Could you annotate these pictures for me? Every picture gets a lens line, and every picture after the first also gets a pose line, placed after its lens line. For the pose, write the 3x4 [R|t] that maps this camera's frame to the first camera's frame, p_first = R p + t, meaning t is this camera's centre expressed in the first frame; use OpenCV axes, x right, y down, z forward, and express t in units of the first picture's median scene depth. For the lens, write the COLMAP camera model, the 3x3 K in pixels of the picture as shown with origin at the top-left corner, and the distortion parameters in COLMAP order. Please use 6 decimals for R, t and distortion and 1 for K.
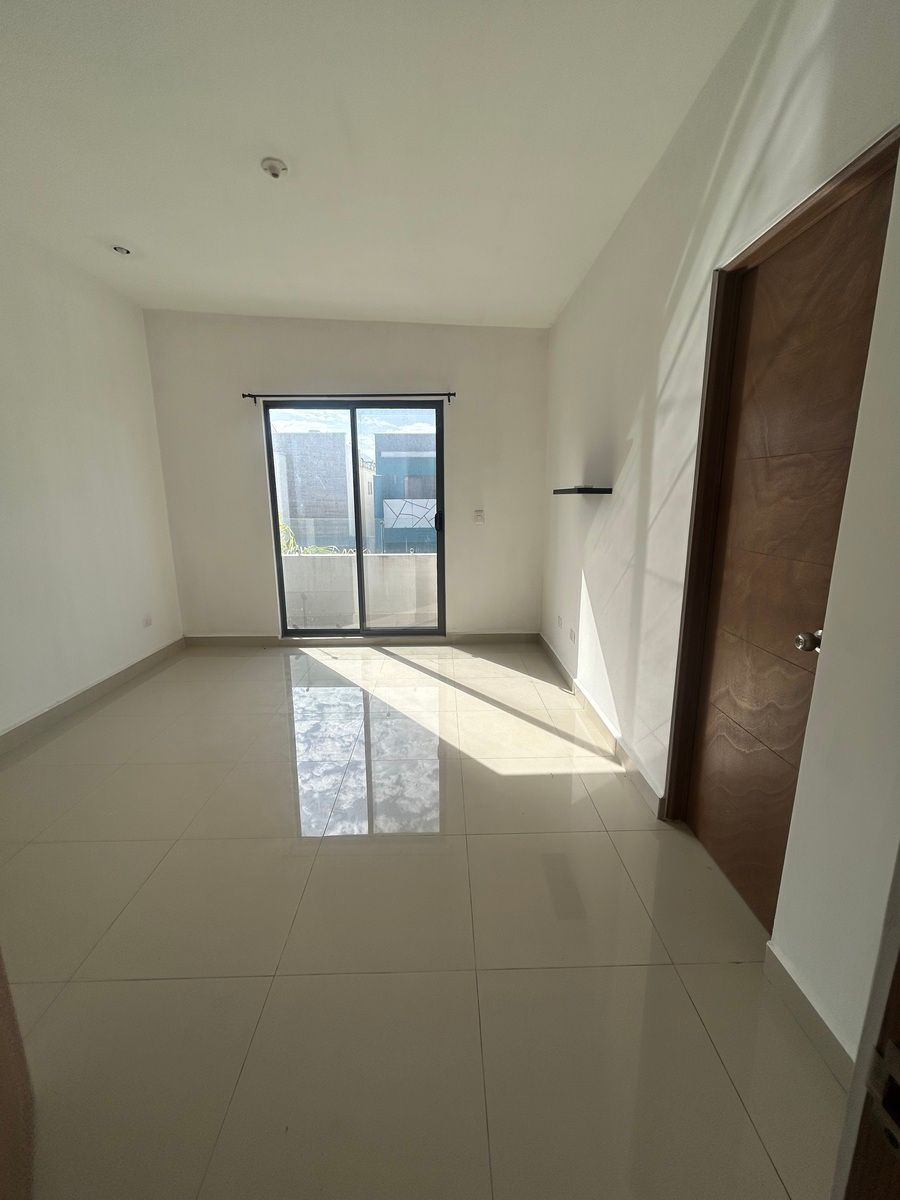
lens RADIAL K [[478.9, 0, 451.4], [0, 478.9, 596.1], [0, 0, 1]] dist [-0.011350, -0.000387]
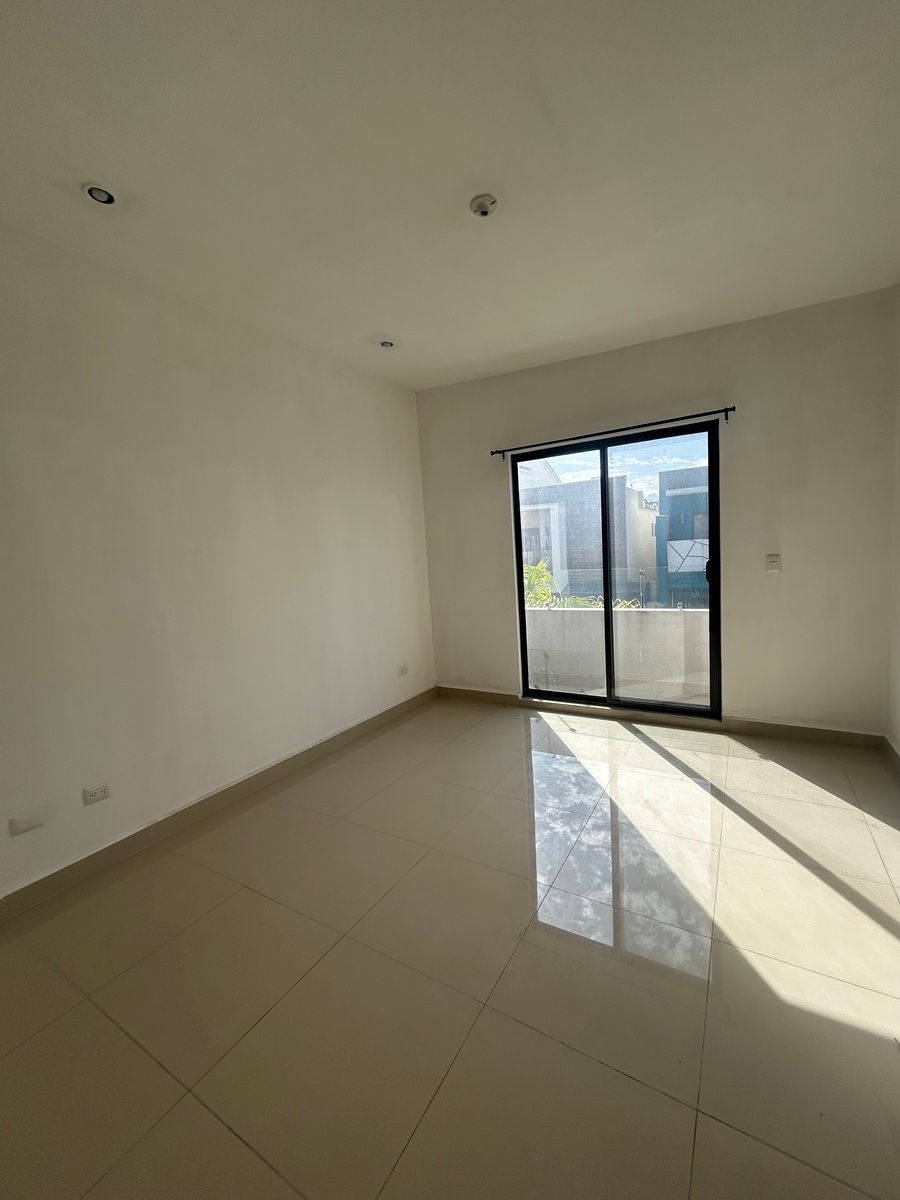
lens RADIAL K [[478.9, 0, 449.2], [0, 478.9, 599.3], [0, 0, 1]] dist [-0.011350, -0.000387]
pose [[0.842335, 0.004579, -0.538935, 0.031912], [-0.048008, 0.996626, -0.066567, -0.036745], [0.536812, 0.081944, 0.839713, 0.116747]]
